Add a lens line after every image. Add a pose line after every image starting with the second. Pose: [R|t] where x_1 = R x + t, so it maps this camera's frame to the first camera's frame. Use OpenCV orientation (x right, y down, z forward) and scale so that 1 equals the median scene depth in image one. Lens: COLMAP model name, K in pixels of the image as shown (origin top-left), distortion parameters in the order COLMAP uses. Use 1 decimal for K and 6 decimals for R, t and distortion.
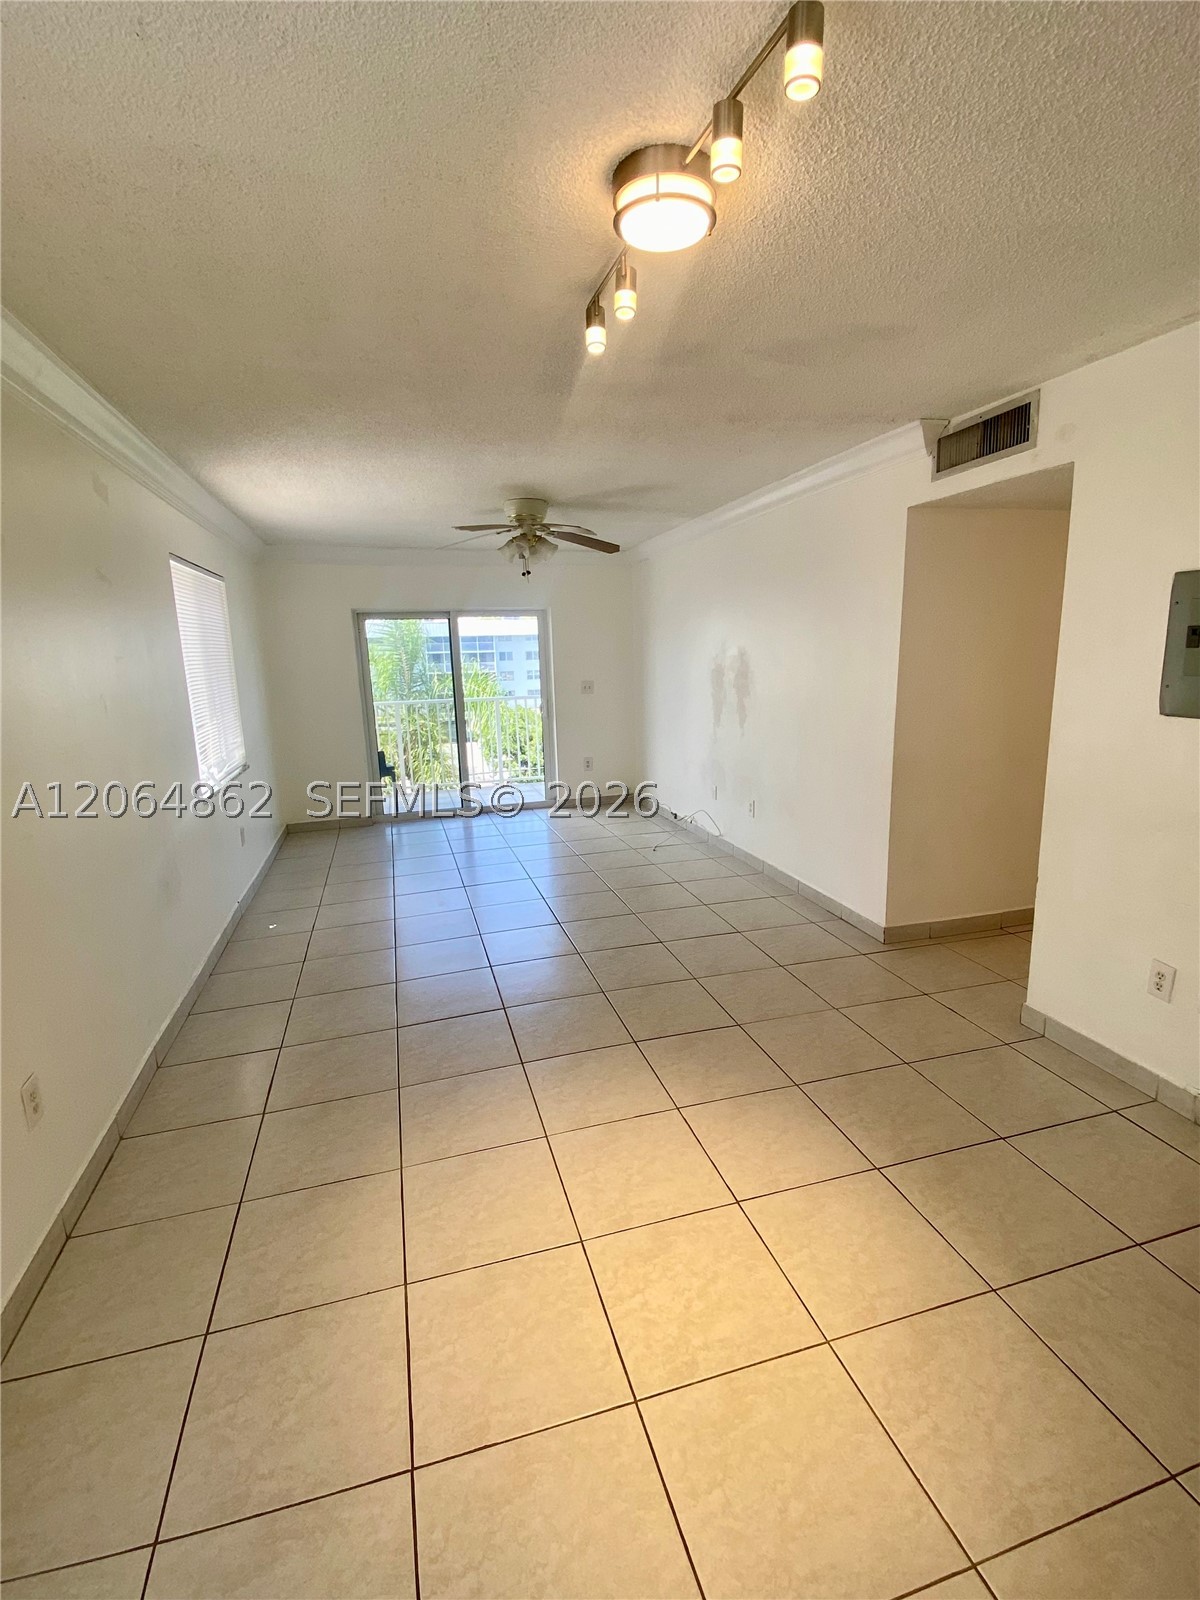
lens RADIAL K [[719.3, 0, 596.0], [0, 719.3, 795.6], [0, 0, 1]] dist [0.012866, -0.009571]
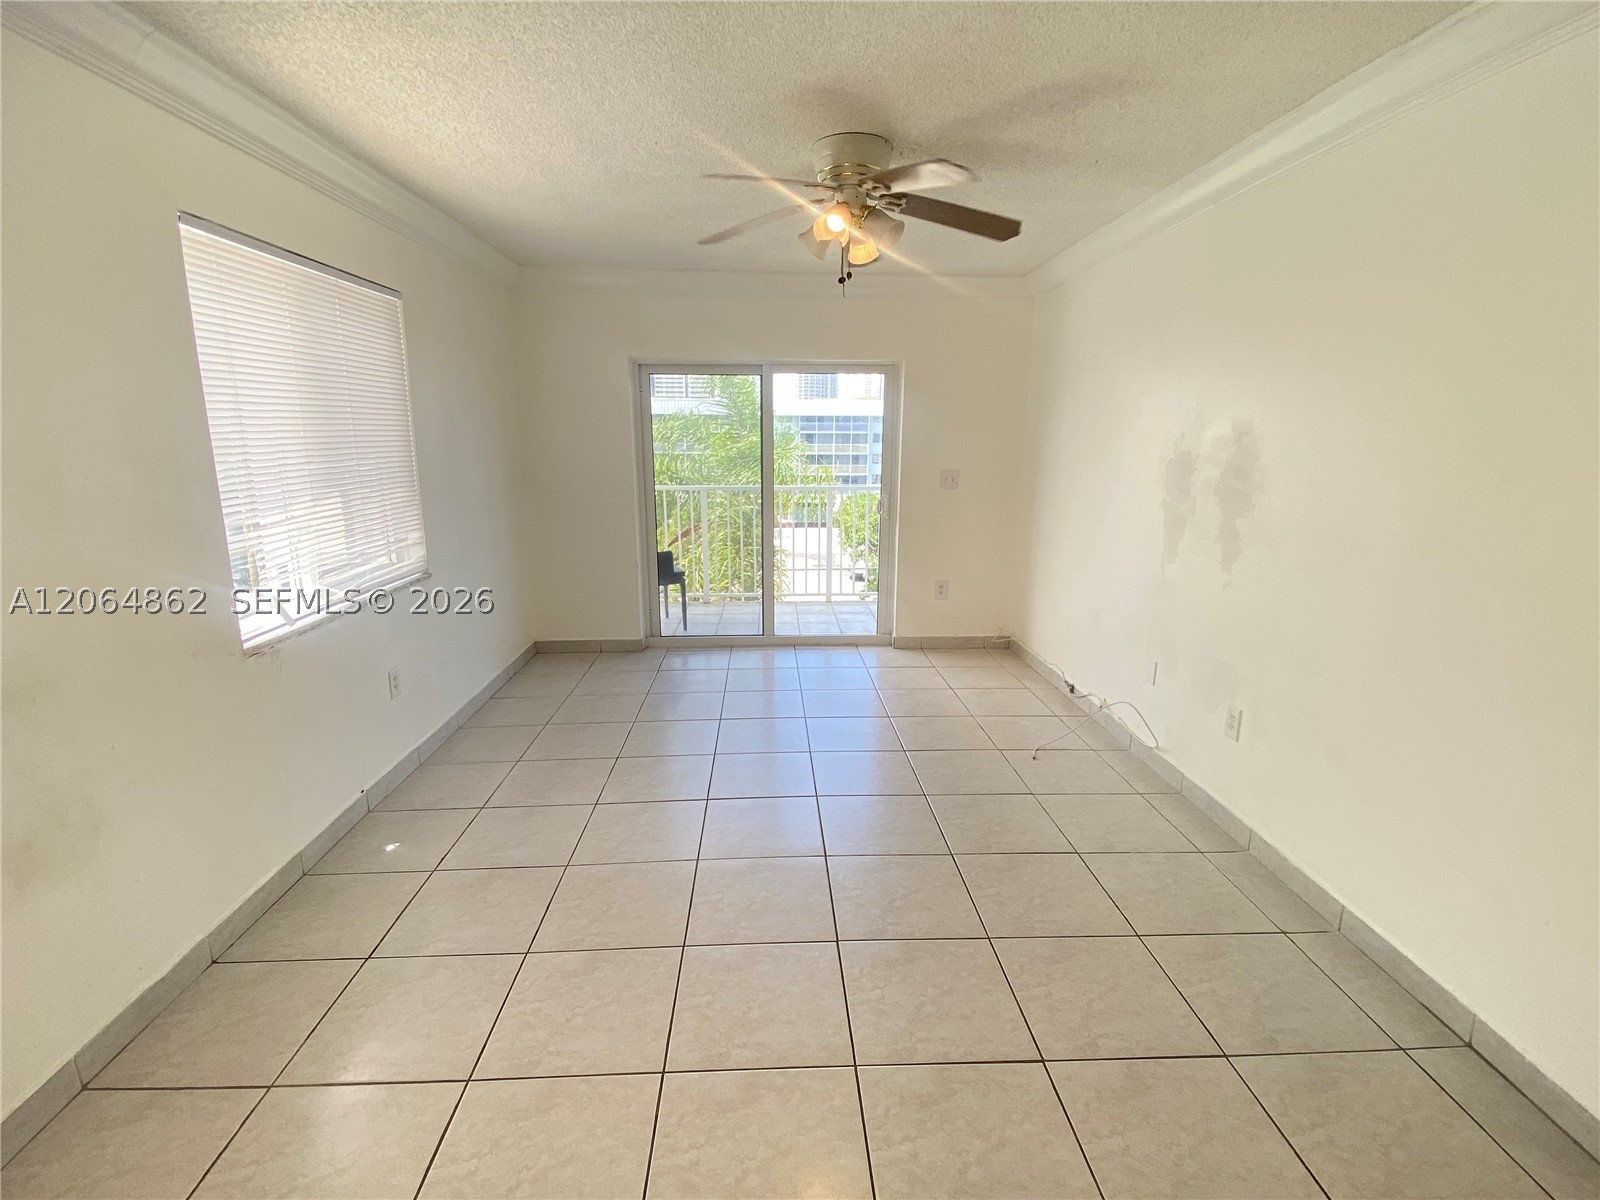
lens RADIAL K [[723.0, 0, 809.1], [0, 723.0, 599.0], [0, 0, 1]] dist [0.005266, -0.000131]
pose [[0.973952, 0.081189, -0.211722, 0.011709], [-0.075836, 0.996564, 0.033292, -0.050094], [0.213697, -0.016369, 0.976763, 0.298855]]
